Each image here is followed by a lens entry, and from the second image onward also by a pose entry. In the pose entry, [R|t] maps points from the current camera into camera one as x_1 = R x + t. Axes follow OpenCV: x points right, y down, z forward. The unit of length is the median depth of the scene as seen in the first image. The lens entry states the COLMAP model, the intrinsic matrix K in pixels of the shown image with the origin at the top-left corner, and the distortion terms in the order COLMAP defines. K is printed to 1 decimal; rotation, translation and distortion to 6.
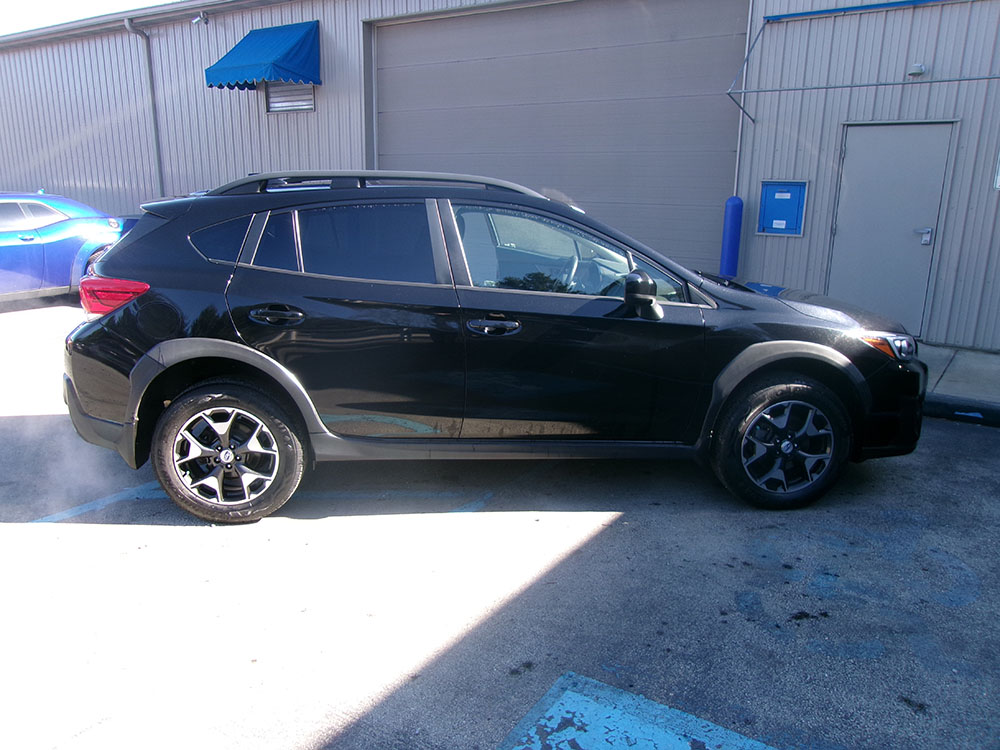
lens RADIAL K [[789.0, 0, 498.4], [0, 789.0, 379.8], [0, 0, 1]] dist [-0.012108, 0.035480]
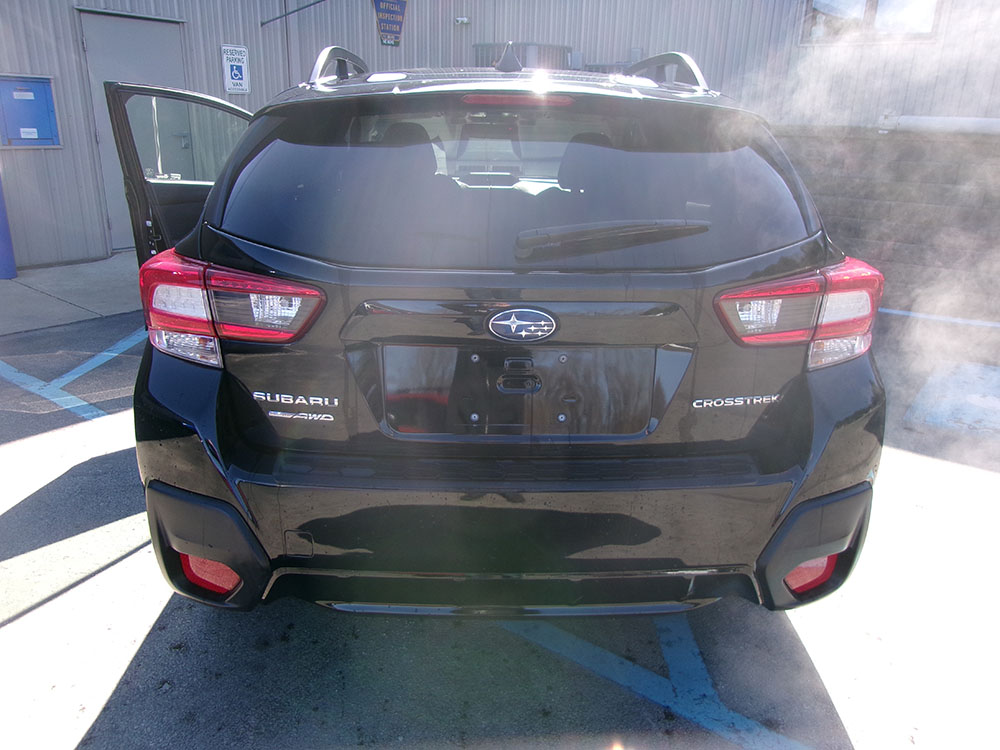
lens RADIAL K [[789.0, 0, 509.6], [0, 789.0, 374.0], [0, 0, 1]] dist [-0.012108, 0.035480]
pose [[0.018677, -0.331447, 0.943289, -0.394513], [0.215583, 0.922596, 0.319908, -0.109956], [-0.976307, 0.197382, 0.088685, 0.450070]]
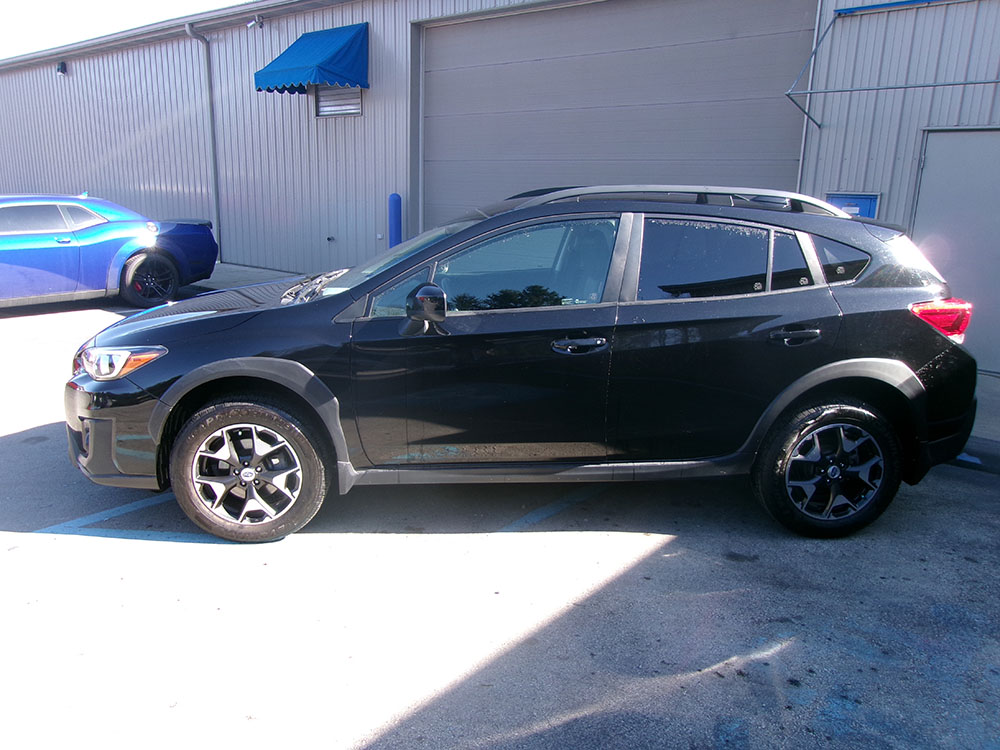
lens RADIAL K [[789.0, 0, 498.6], [0, 789.0, 379.1], [0, 0, 1]] dist [-0.012108, 0.035480]
pose [[0.994831, 0.036173, -0.094883, 0.048551], [-0.037293, 0.999254, -0.010050, -0.015752], [0.094449, 0.013536, 0.995438, 0.066271]]
